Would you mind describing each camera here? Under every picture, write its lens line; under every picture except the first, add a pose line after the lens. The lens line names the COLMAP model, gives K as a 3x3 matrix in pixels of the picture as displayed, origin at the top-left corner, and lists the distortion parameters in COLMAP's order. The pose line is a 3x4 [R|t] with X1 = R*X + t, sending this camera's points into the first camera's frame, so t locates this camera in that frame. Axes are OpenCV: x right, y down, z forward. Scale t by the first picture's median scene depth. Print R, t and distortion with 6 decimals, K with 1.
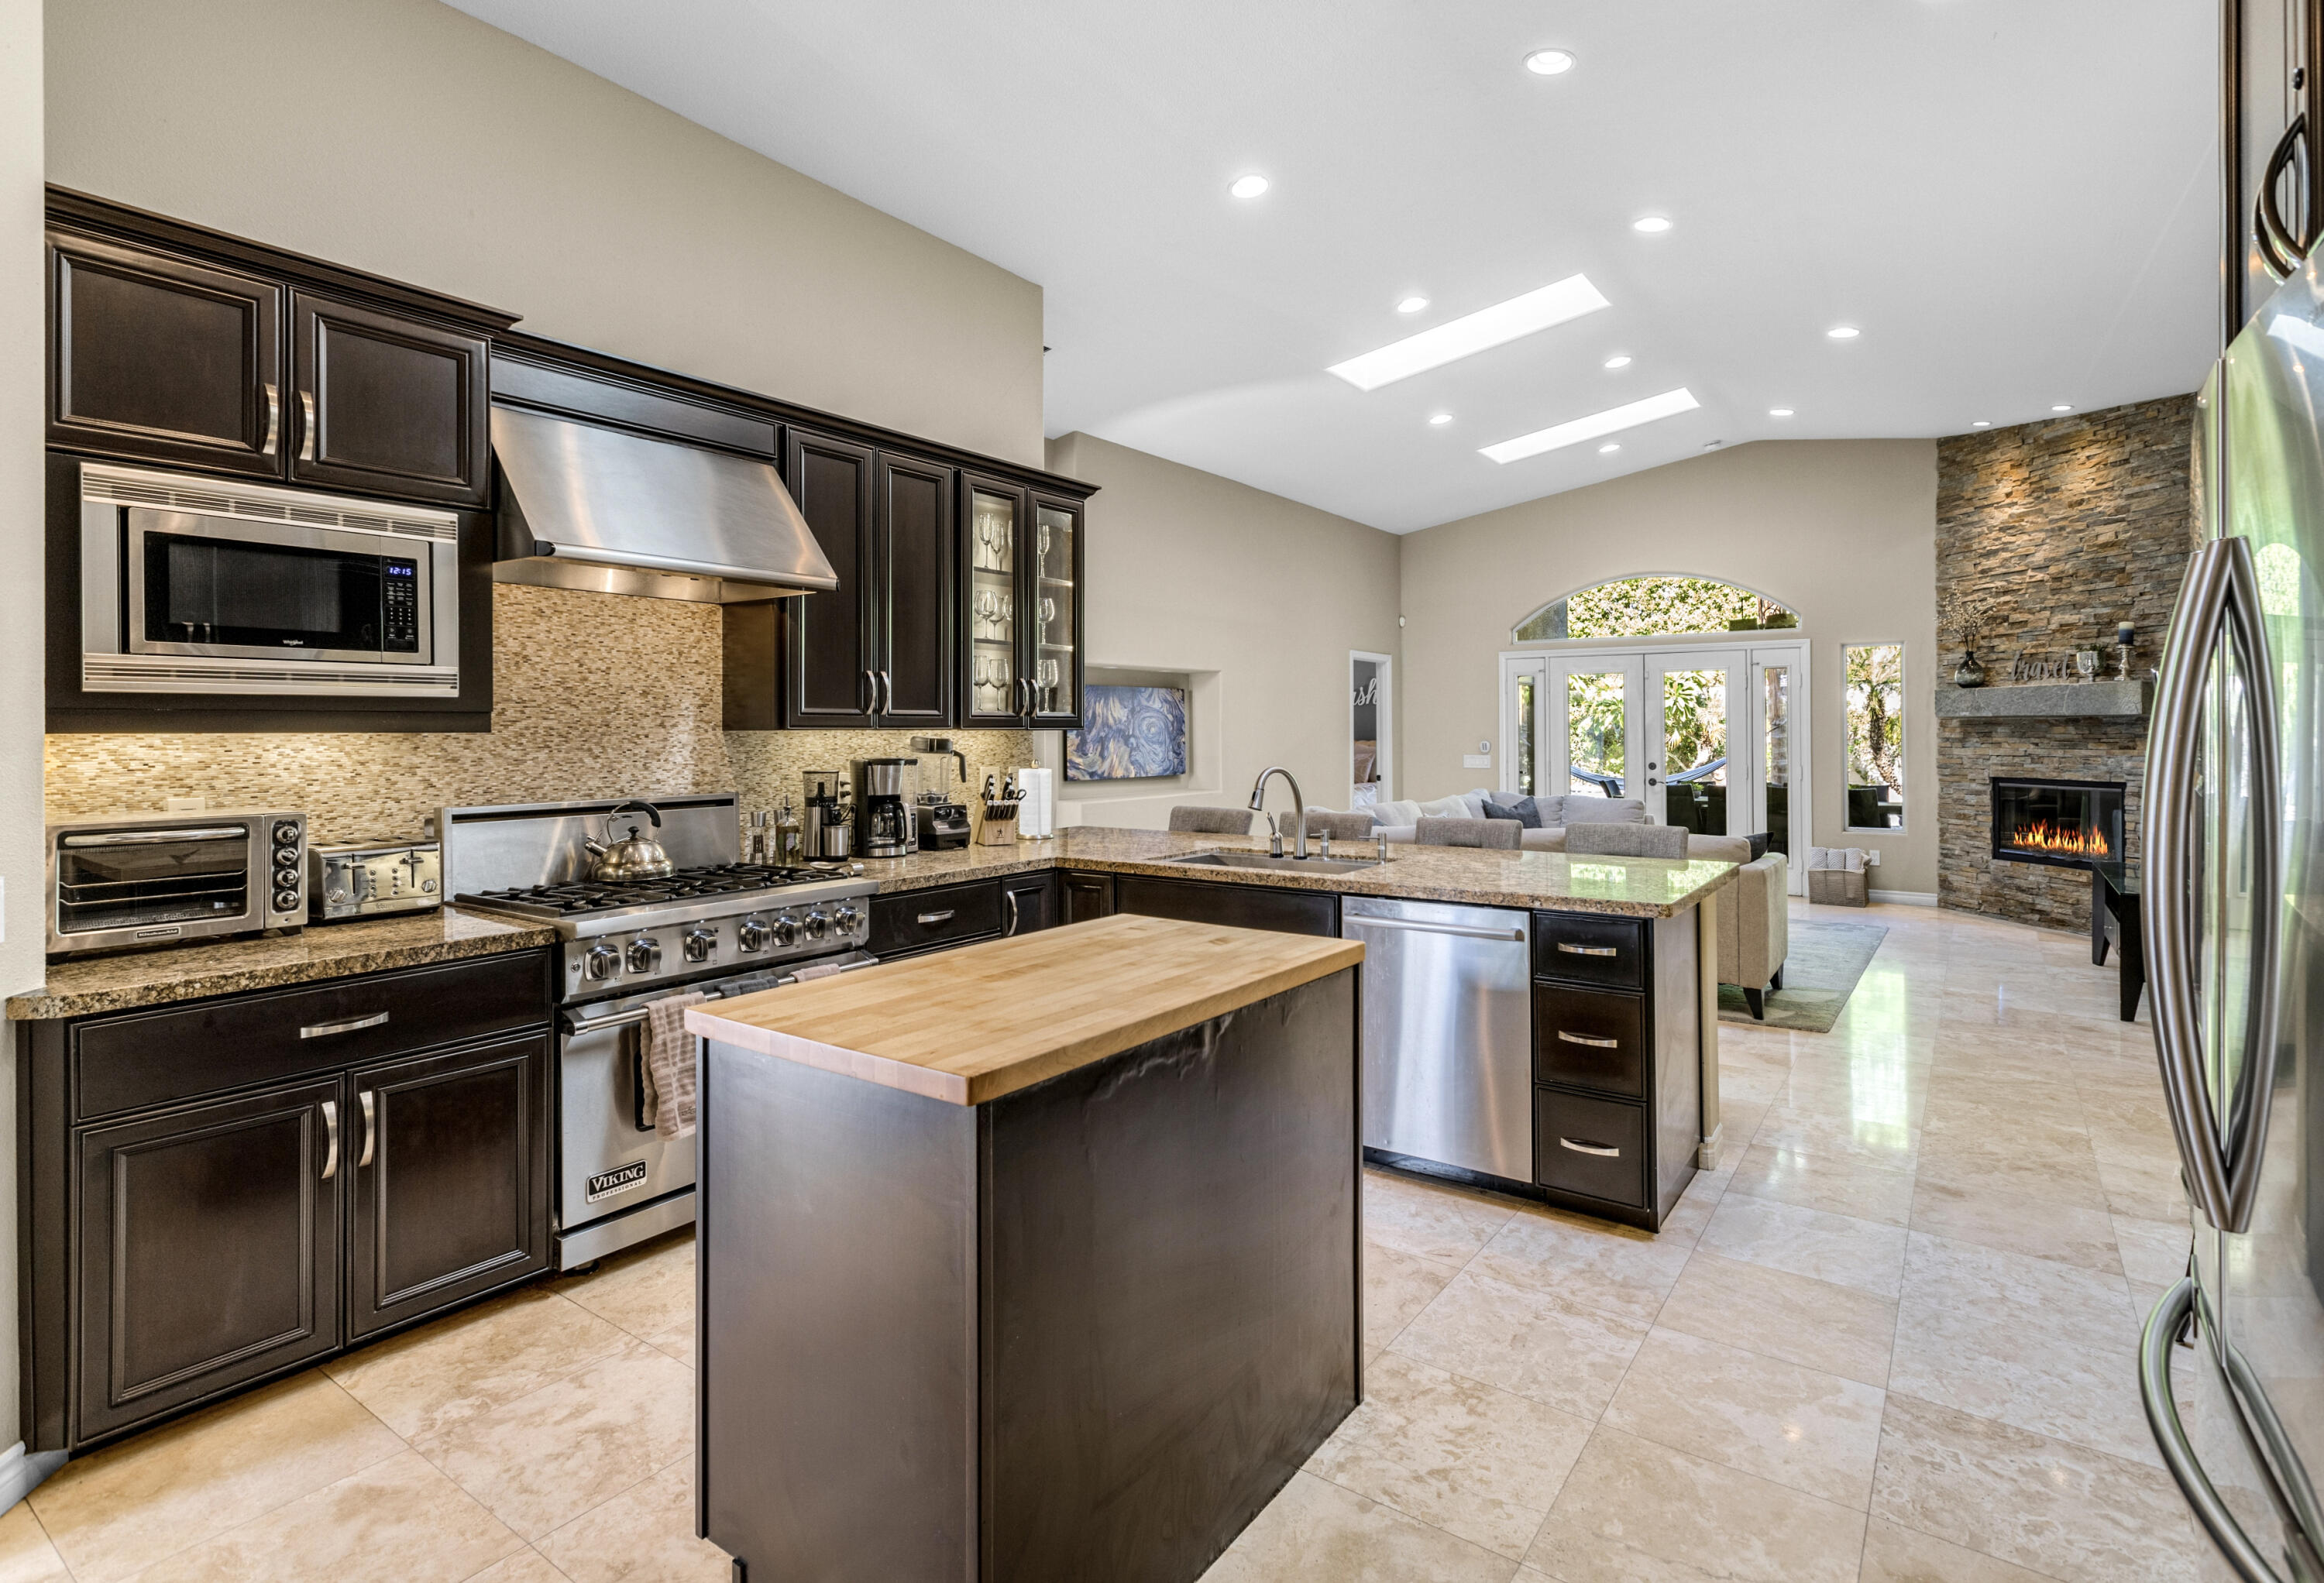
lens RADIAL K [[1154.5, 0, 1139.0], [0, 1154.5, 730.1], [0, 0, 1]] dist [0.000281, -0.000292]
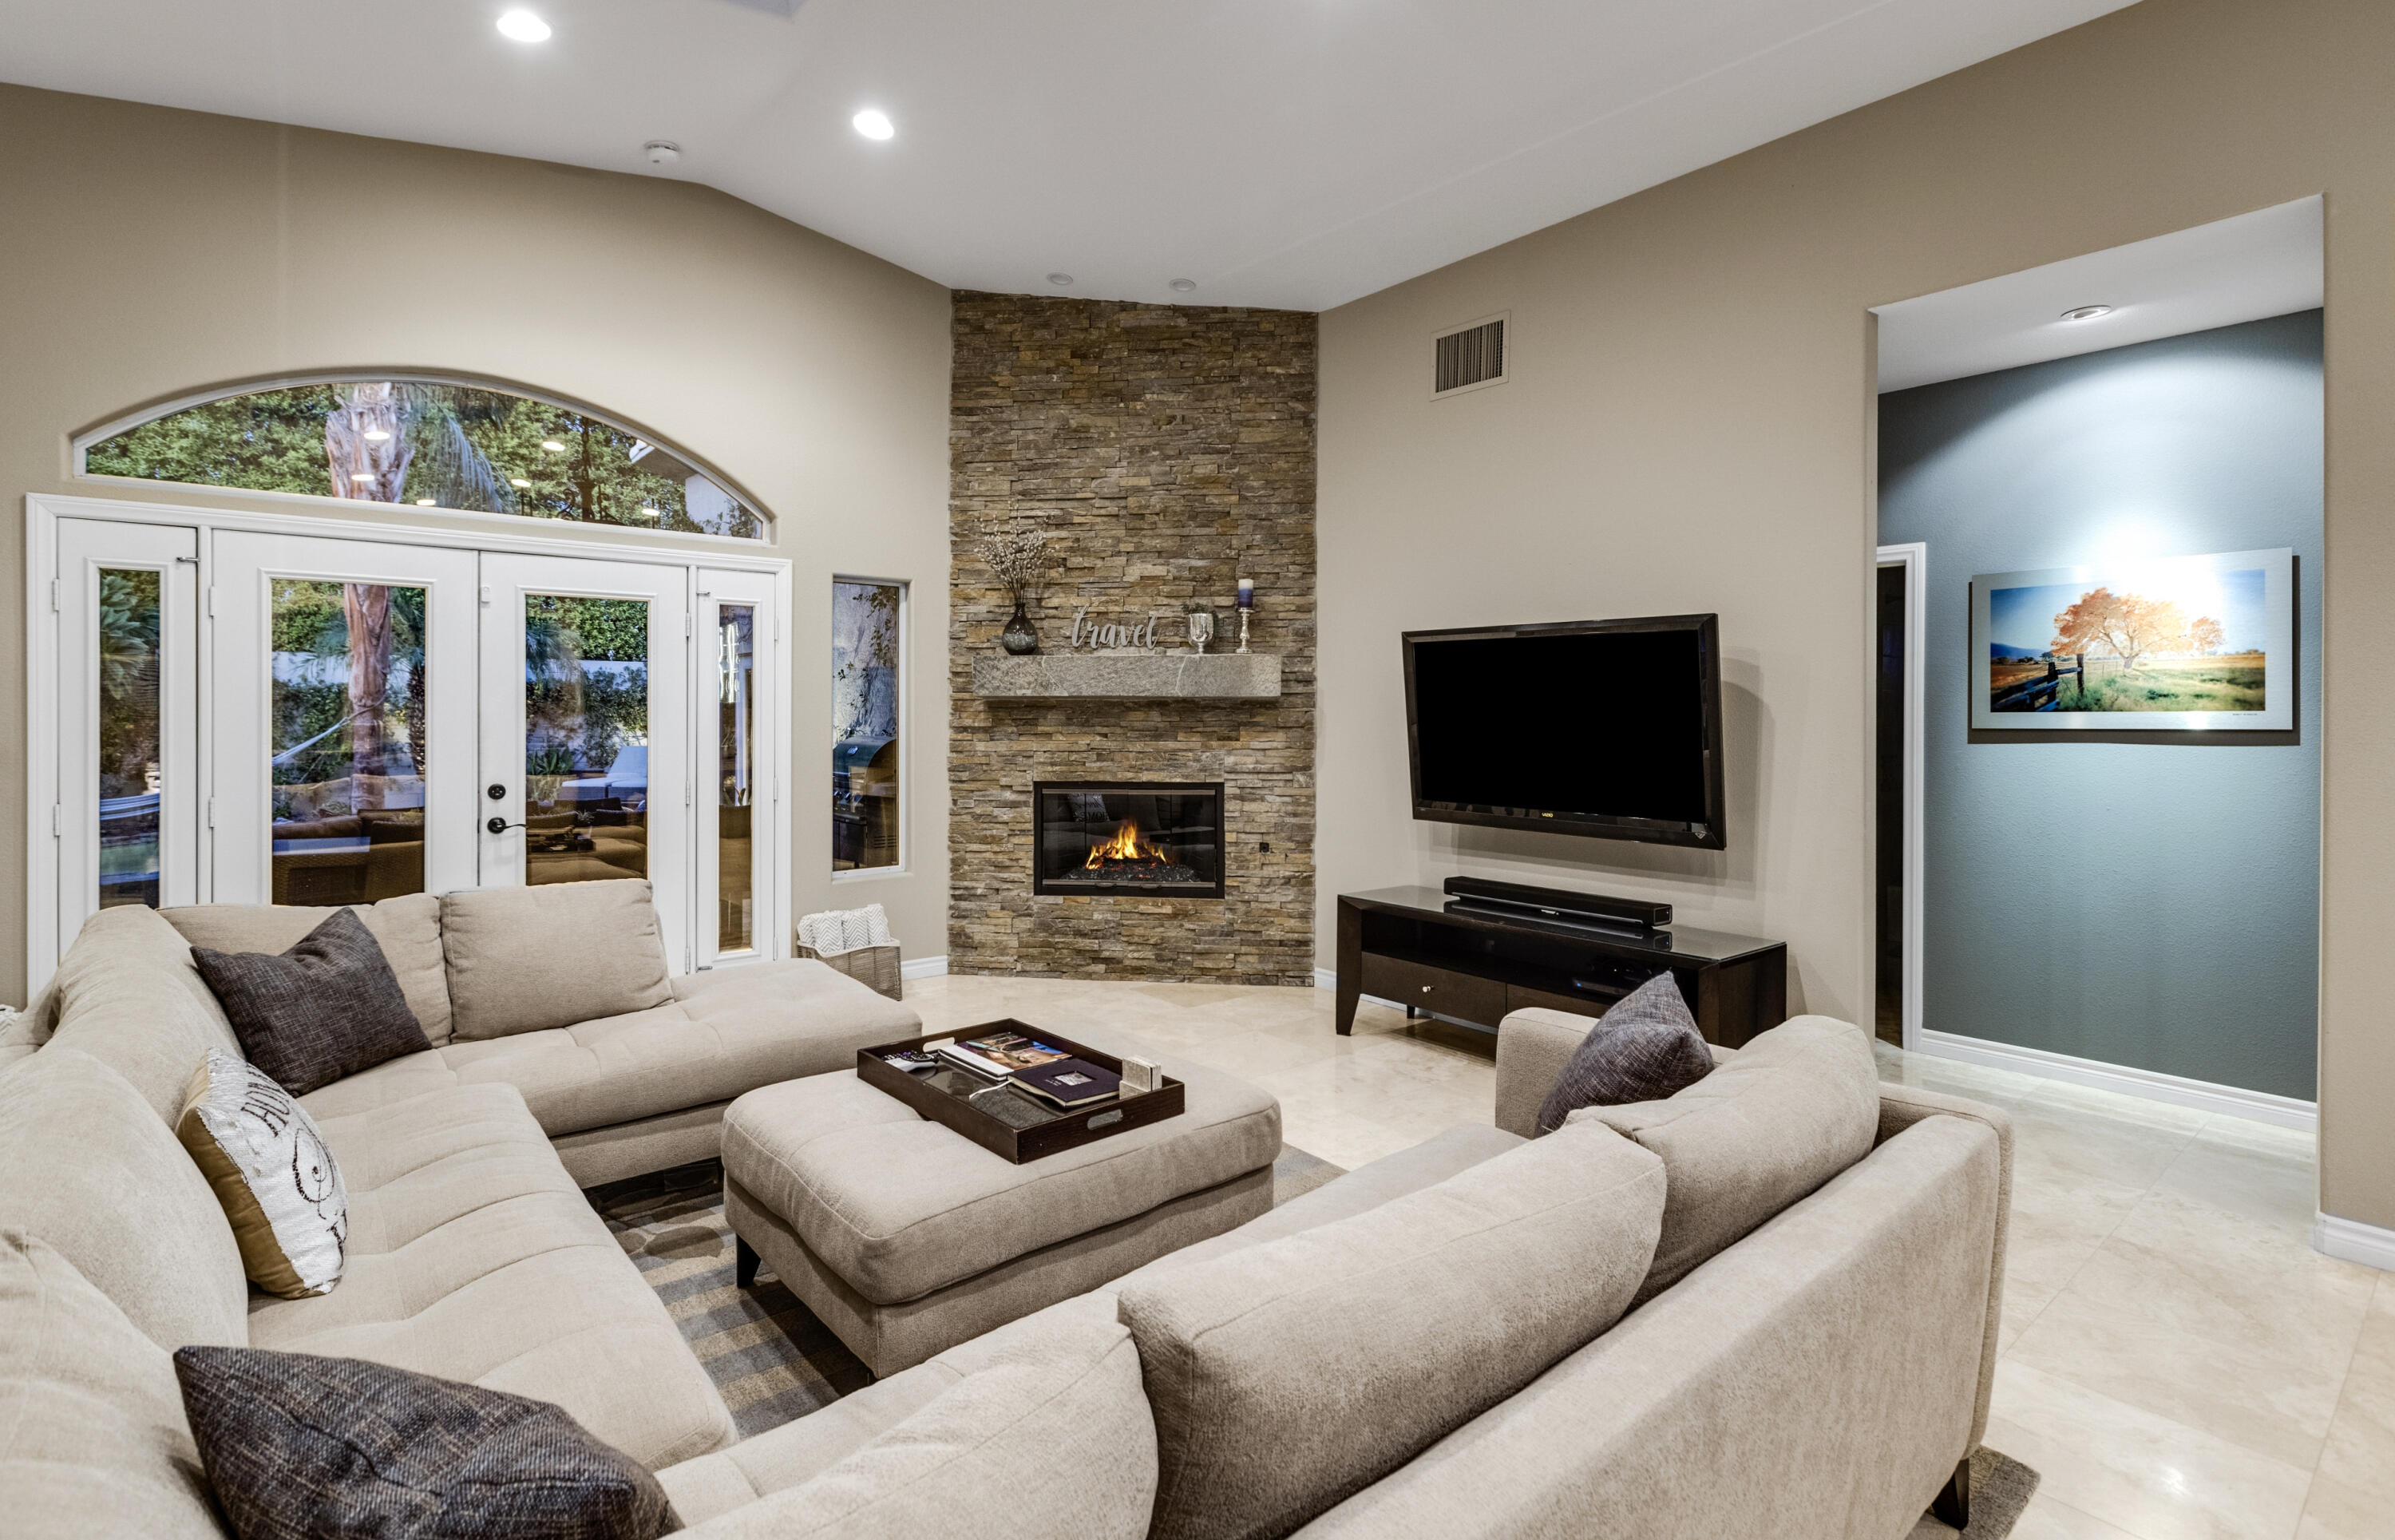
lens RADIAL K [[1120.0, 0, 1179.3], [0, 1120.0, 707.5], [0, 0, 1]] dist [-0.004931, 0.000235]
pose [[0.244861, 0.006143, 0.969539, 0.088758], [-0.002704, 0.999980, -0.005653, -0.001456], [-0.969555, -0.001237, 0.244872, 0.758388]]
